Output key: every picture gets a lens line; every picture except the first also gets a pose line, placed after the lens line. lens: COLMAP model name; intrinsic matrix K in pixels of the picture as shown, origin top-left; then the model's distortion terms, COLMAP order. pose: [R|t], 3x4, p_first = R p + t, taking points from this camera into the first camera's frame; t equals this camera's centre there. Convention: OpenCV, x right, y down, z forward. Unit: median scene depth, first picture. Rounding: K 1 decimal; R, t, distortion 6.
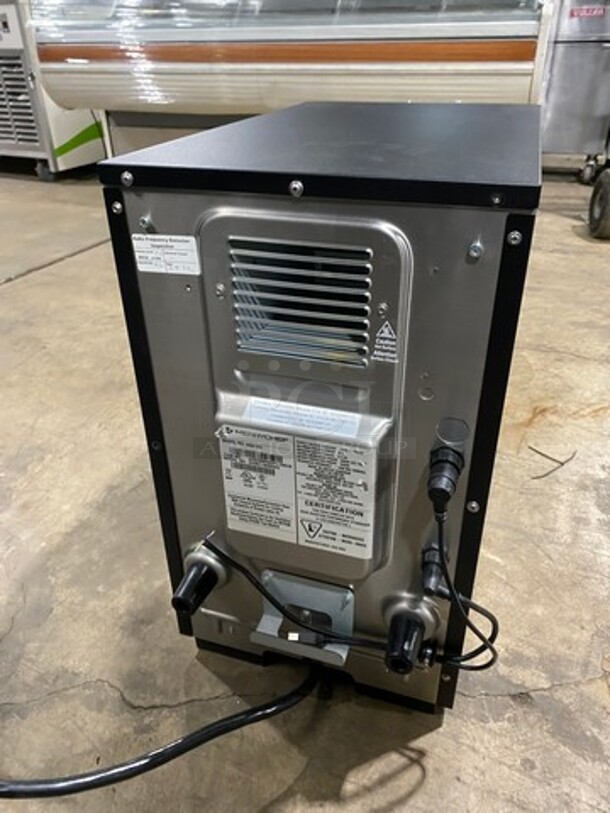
lens RADIAL K [[617.5, 0, 305.0], [0, 617.5, 406.5], [0, 0, 1]] dist [-0.005994, 0.004490]
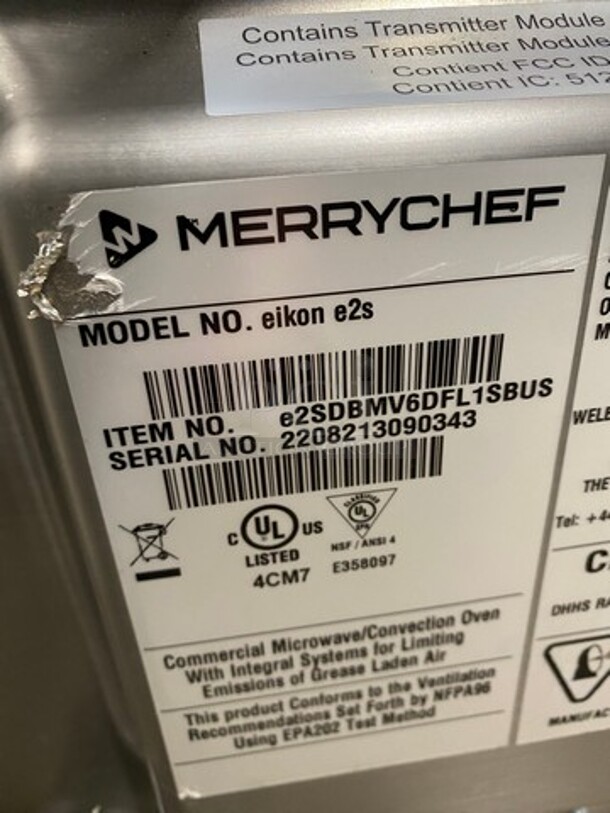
lens RADIAL K [[617.5, 0, 305.0], [0, 617.5, 406.5], [0, 0, 1]] dist [-0.005994, 0.004490]
pose [[0.897672, -0.243193, 0.367480, -0.141820], [0.257077, 0.966322, 0.011516, 0.080823], [-0.357904, 0.084134, 0.929960, 0.840750]]
